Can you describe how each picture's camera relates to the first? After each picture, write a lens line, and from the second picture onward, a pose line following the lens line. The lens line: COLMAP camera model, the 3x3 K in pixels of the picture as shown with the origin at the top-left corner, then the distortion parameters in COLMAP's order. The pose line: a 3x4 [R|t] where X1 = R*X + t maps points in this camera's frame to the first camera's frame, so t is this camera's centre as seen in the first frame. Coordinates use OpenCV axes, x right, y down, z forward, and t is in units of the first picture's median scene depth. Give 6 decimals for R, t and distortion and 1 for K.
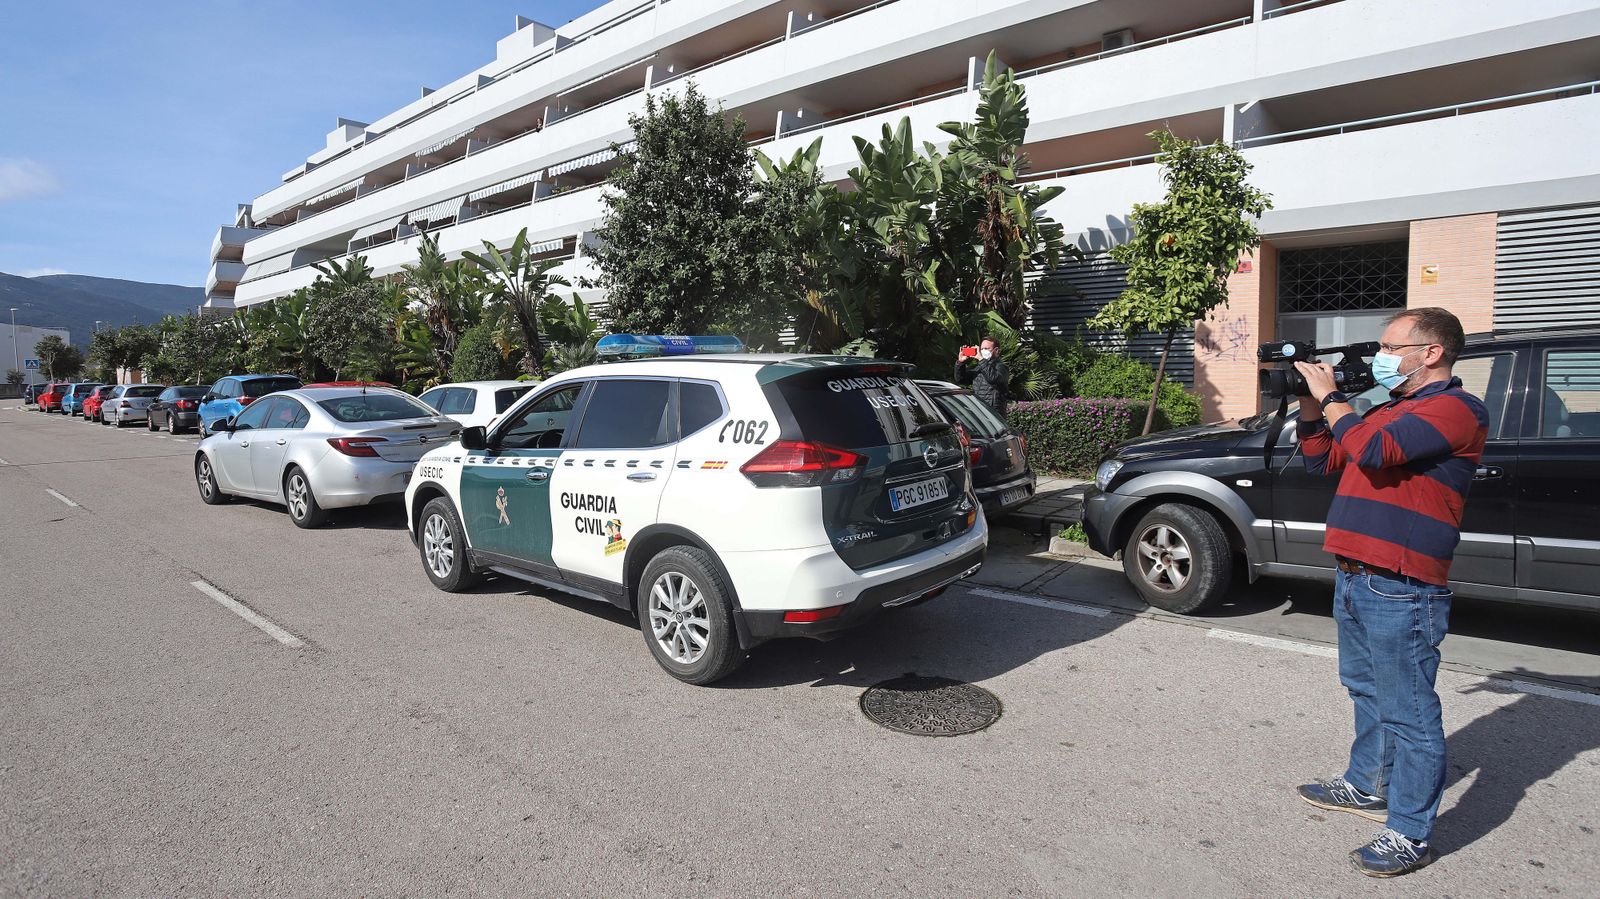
lens RADIAL K [[827.4, 0, 814.3], [0, 827.4, 423.2], [0, 0, 1]] dist [-0.075748, 0.046733]
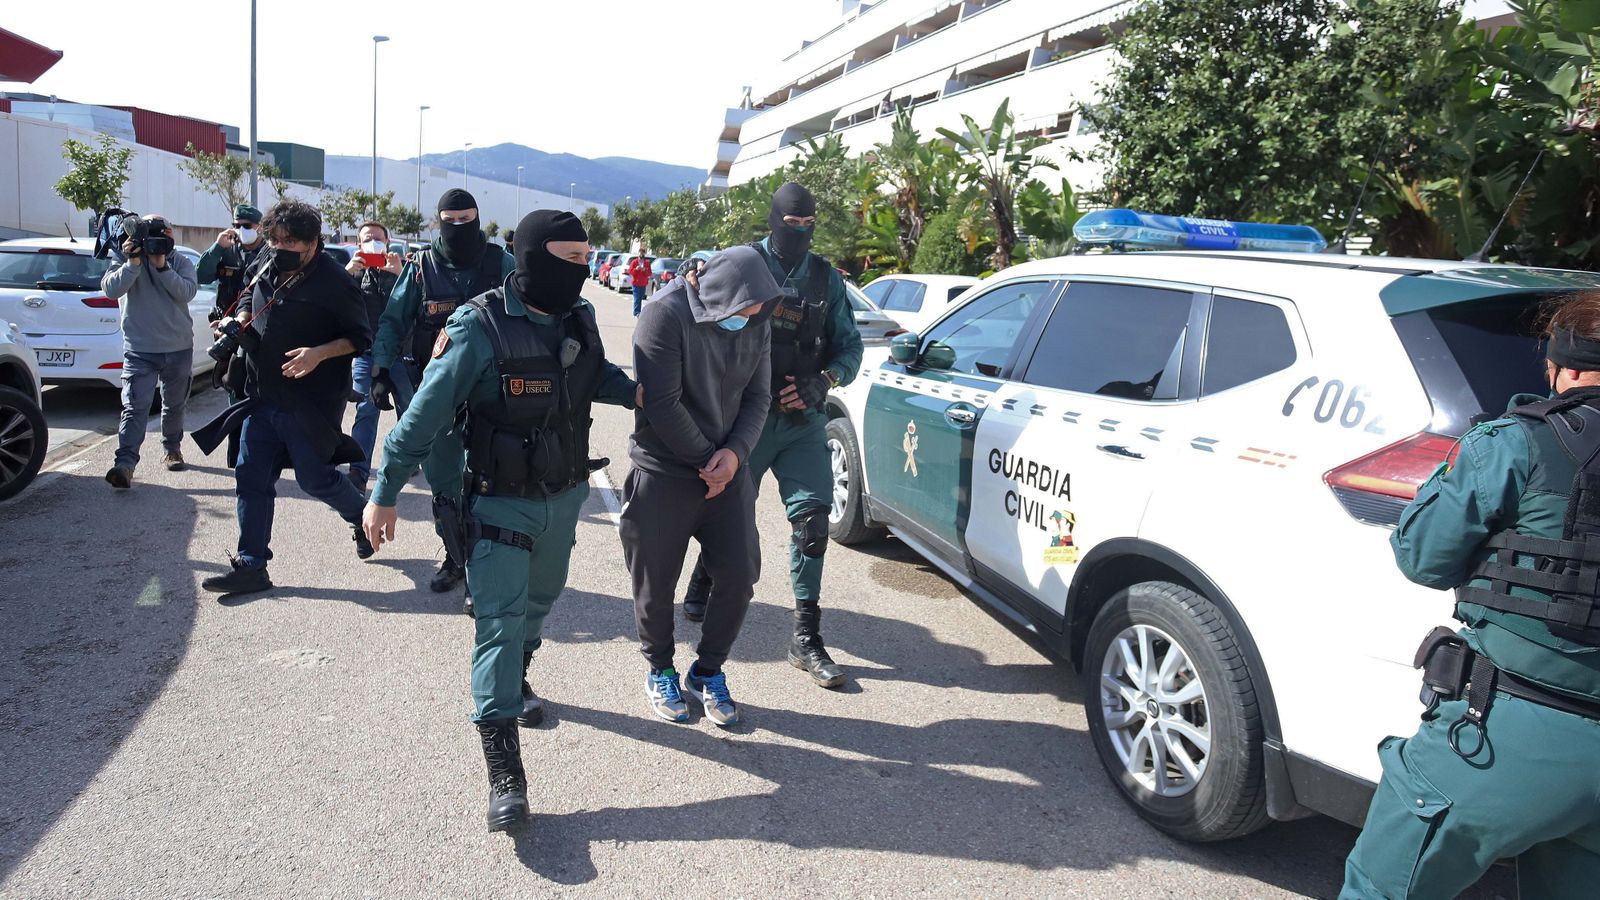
lens RADIAL K [[924.4, 0, 783.8], [0, 924.4, 371.8], [0, 0, 1]] dist [-0.081331, 0.048368]
pose [[0.839226, 0.128852, -0.528296, -0.033222], [-0.107222, 0.991658, 0.071539, -0.004620], [0.533107, -0.003393, 0.846041, 0.143635]]
